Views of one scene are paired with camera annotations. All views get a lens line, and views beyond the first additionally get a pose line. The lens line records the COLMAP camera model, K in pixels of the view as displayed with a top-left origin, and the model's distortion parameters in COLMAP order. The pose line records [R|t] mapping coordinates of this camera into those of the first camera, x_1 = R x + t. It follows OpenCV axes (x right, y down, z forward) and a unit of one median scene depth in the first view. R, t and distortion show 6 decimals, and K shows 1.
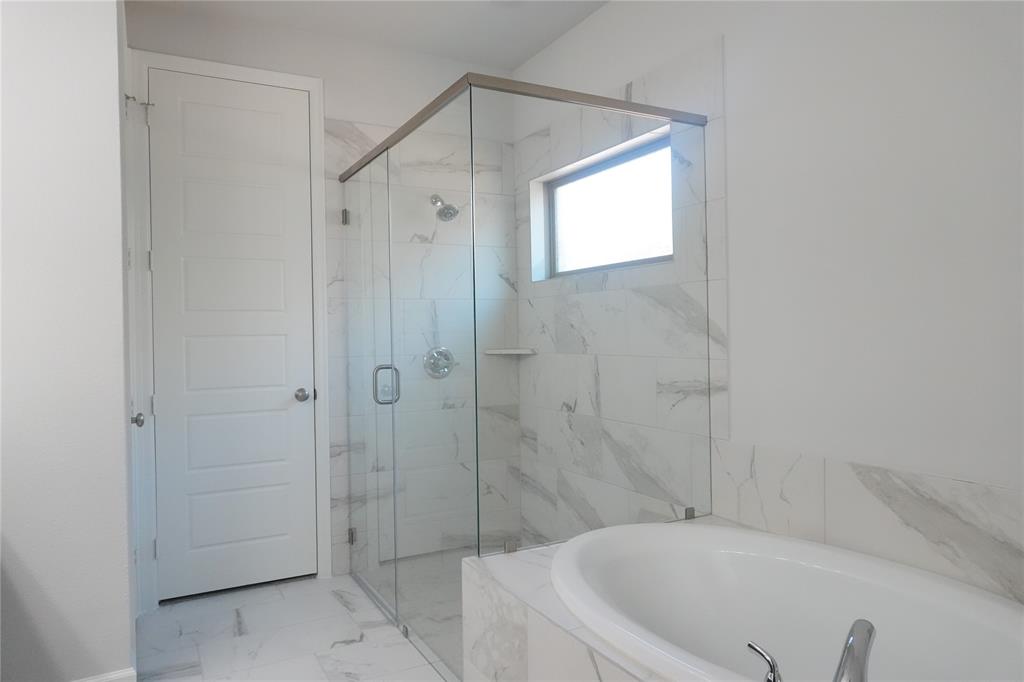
lens RADIAL K [[690.7, 0, 505.7], [0, 690.7, 338.2], [0, 0, 1]] dist [0.011676, -0.002504]
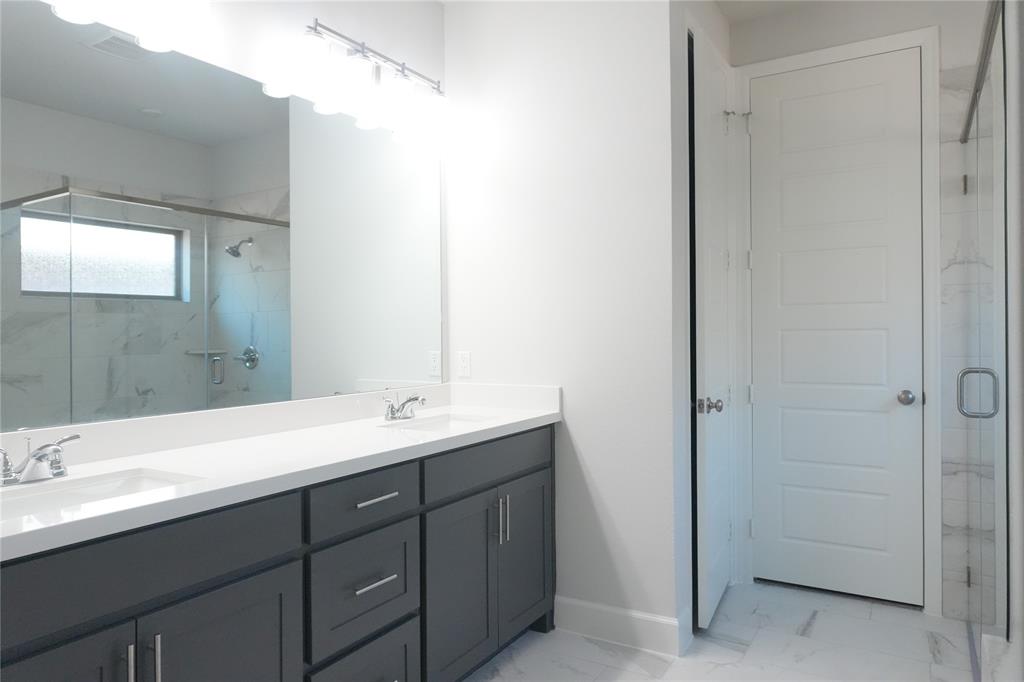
lens RADIAL K [[690.7, 0, 512.8], [0, 690.7, 338.6], [0, 0, 1]] dist [0.011676, -0.002504]
pose [[0.516135, 0.016322, -0.856352, 0.199979], [-0.006079, 0.999863, 0.015394, -0.003293], [0.856486, -0.002740, 0.516163, 0.121199]]
